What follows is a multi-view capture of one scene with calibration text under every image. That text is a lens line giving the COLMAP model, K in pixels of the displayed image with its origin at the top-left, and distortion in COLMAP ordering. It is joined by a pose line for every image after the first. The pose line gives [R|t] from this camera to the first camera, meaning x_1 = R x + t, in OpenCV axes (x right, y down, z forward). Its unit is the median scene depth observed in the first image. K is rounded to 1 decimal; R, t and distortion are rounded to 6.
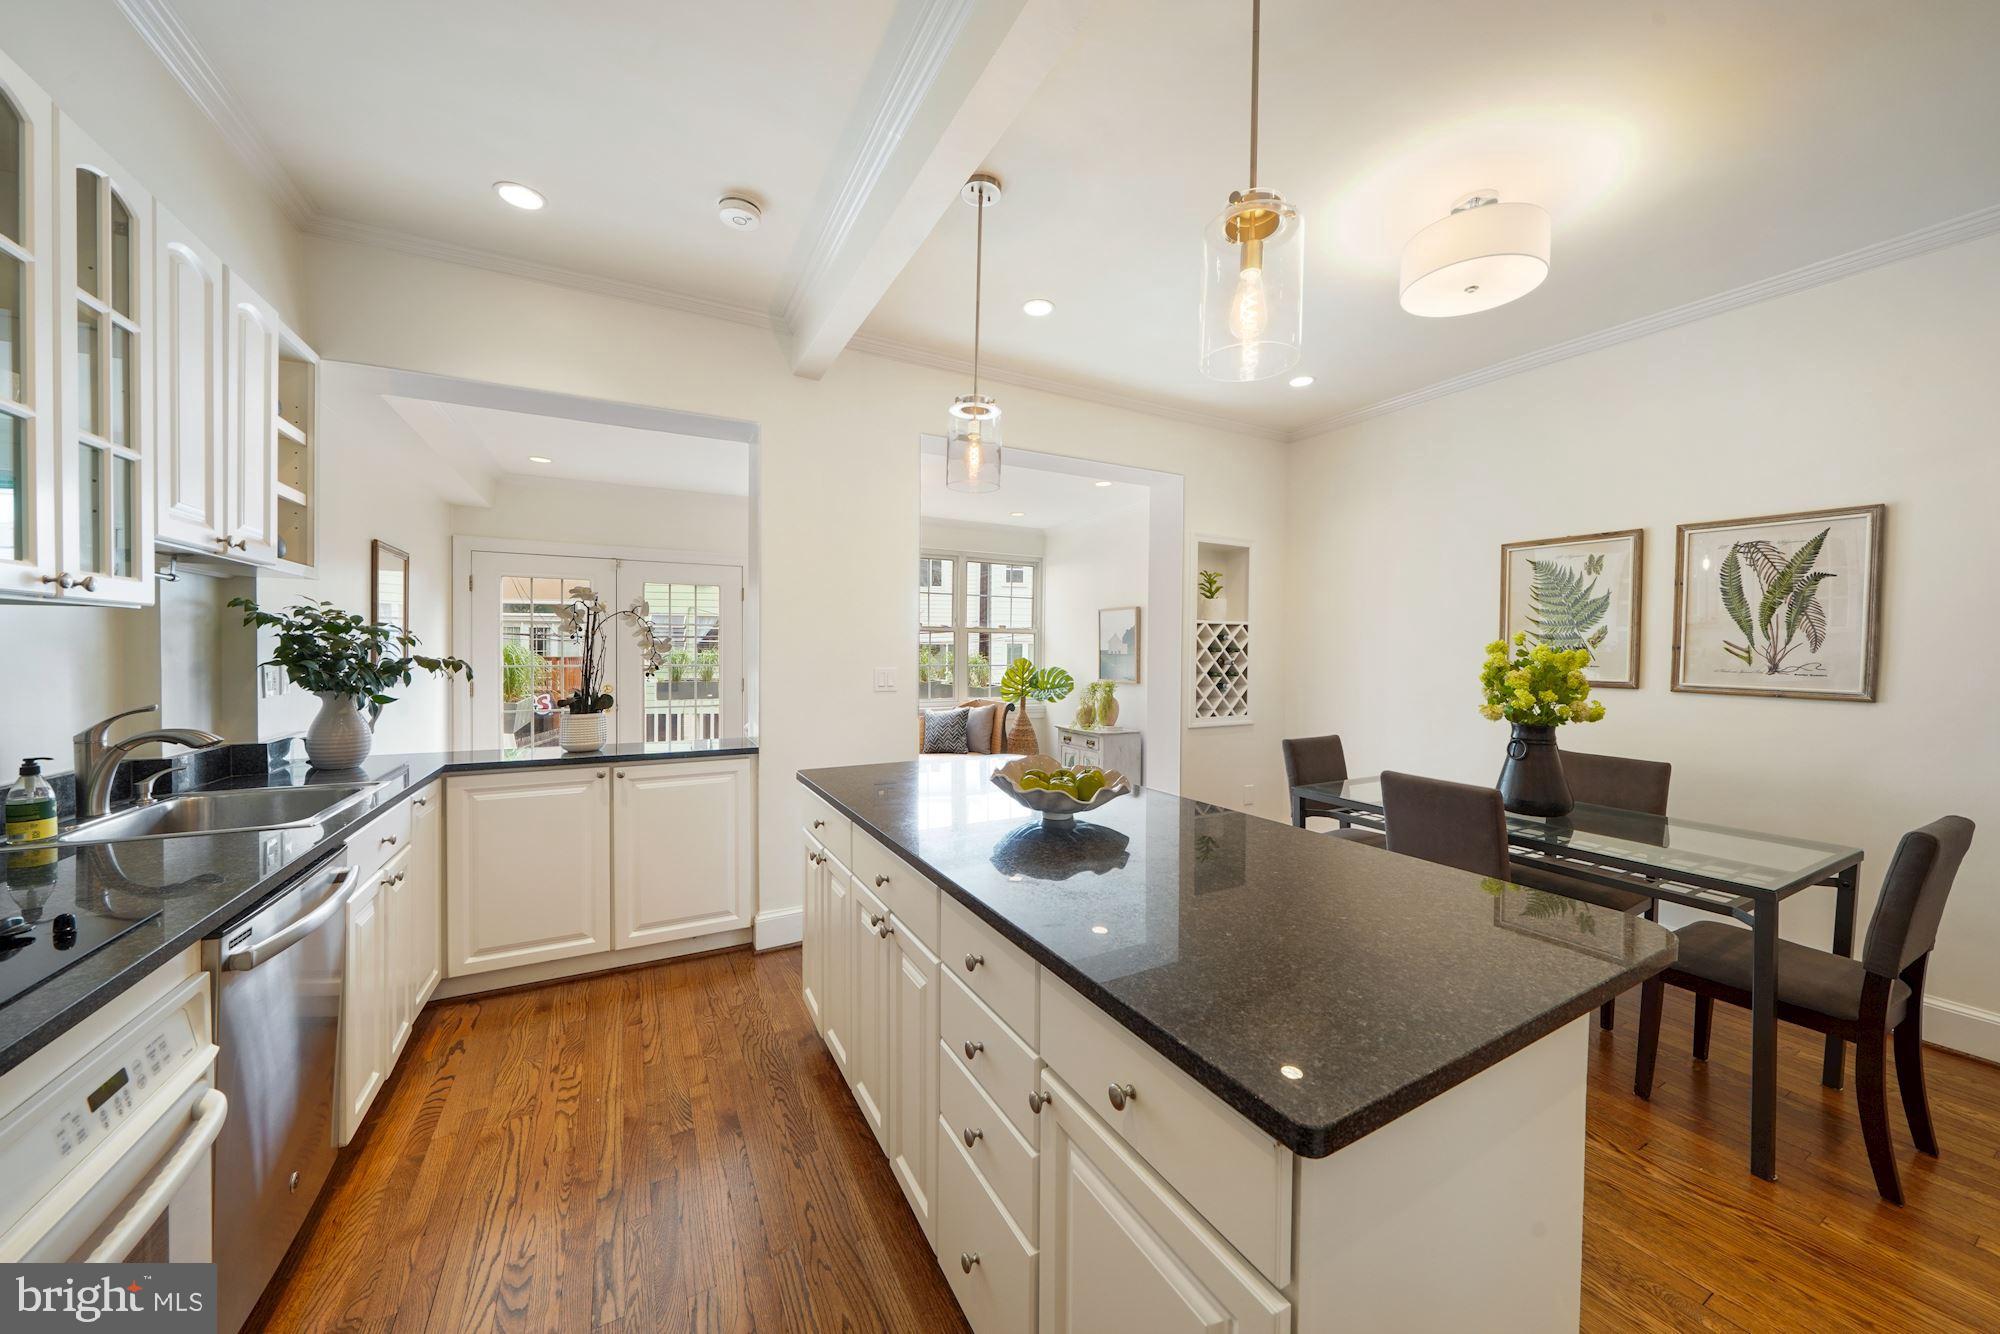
lens RADIAL K [[697.1, 0, 1006.1], [0, 697.1, 661.2], [0, 0, 1]] dist [-0.005932, -0.000339]
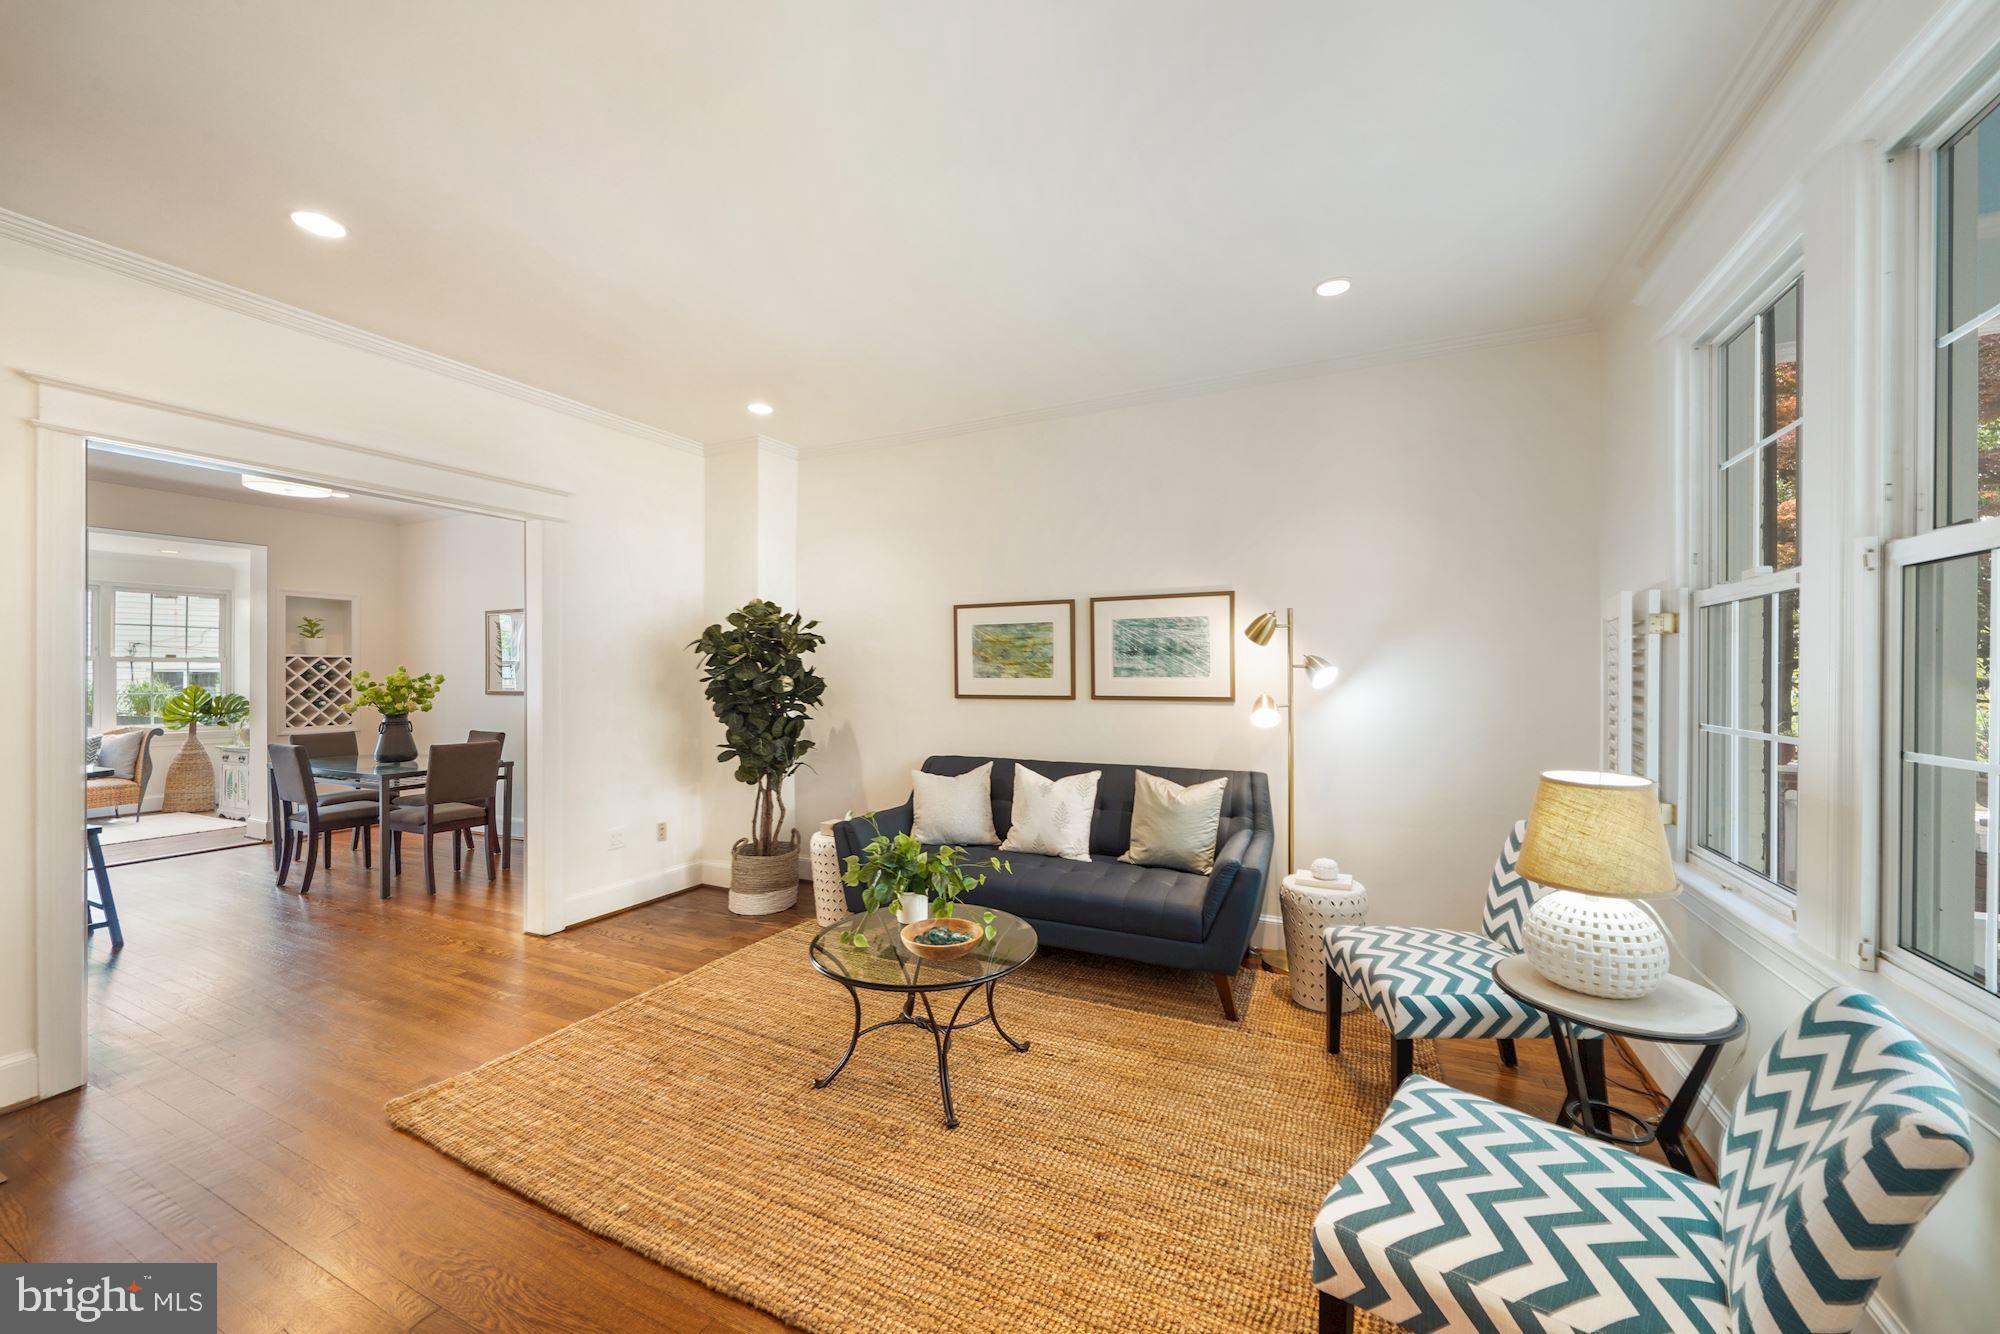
lens RADIAL K [[744.1, 0, 1002.6], [0, 744.1, 676.7], [0, 0, 1]] dist [0.000910, 0.000015]
pose [[0.807729, -0.014880, 0.589366, 0.525030], [0.021667, 0.999755, -0.004454, 0.019215], [-0.589156, 0.016368, 0.807854, -0.933408]]
